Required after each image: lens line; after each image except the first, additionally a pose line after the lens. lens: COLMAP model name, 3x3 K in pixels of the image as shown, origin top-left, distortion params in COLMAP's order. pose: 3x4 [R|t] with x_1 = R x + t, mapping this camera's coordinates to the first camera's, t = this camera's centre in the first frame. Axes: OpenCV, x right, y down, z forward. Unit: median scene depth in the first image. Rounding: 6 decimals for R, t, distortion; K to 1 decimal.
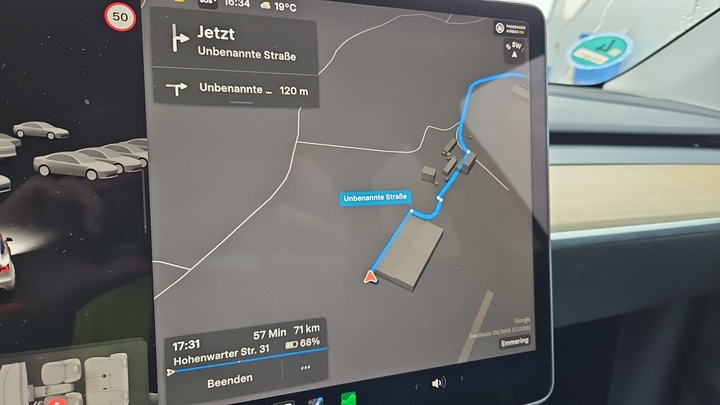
lens RADIAL K [[467.9, 0, 360.0], [0, 467.9, 202.5], [0, 0, 1]] dist [-0.001606, 0.002181]
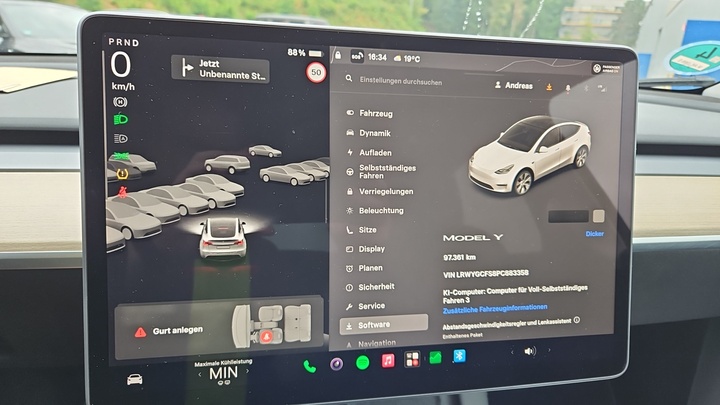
lens RADIAL K [[515.9, 0, 360.0], [0, 515.9, 202.5], [0, 0, 1]] dist [0.038138, 0.001471]
pose [[0.992190, 0.045666, -0.116075, -0.174739], [-0.042602, 0.998679, 0.028742, -0.048779], [0.117234, -0.023572, 0.992824, -0.573265]]
